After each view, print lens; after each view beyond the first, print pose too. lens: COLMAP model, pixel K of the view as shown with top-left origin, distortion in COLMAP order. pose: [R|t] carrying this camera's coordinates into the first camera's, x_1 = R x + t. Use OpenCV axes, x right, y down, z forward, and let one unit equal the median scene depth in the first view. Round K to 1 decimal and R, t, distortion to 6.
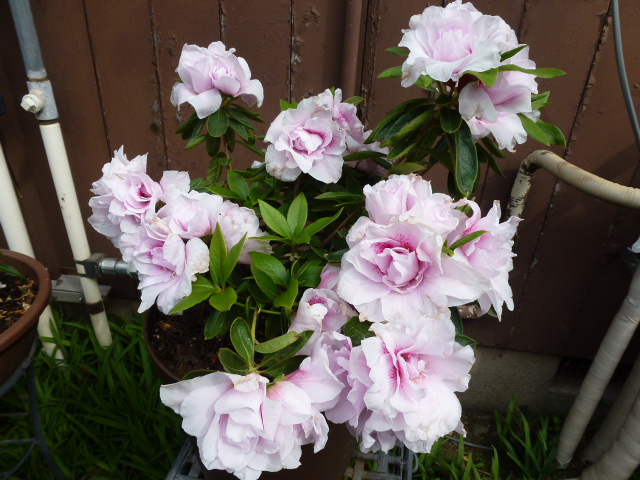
lens RADIAL K [[436.2, 0, 320.0], [0, 436.2, 240.0], [0, 0, 1]] dist [-0.063521, 0.004846]
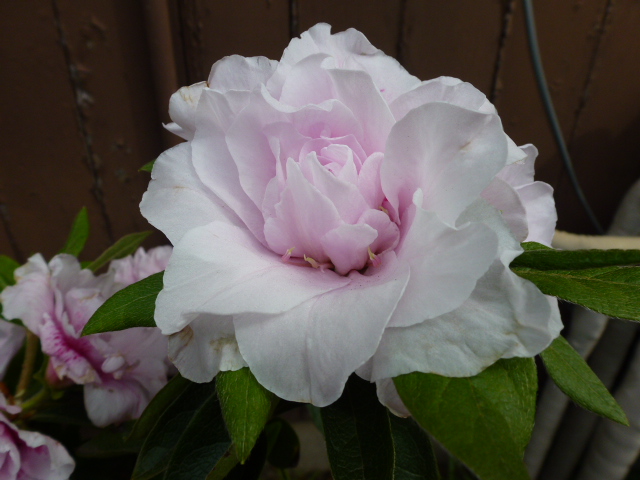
lens RADIAL K [[436.2, 0, 320.0], [0, 436.2, 240.0], [0, 0, 1]] dist [-0.063521, 0.004846]
pose [[0.956623, -0.175607, 0.232452, 0.104237], [0.169477, 0.984448, 0.046248, -0.195282], [-0.236959, -0.004846, 0.971508, 0.320865]]
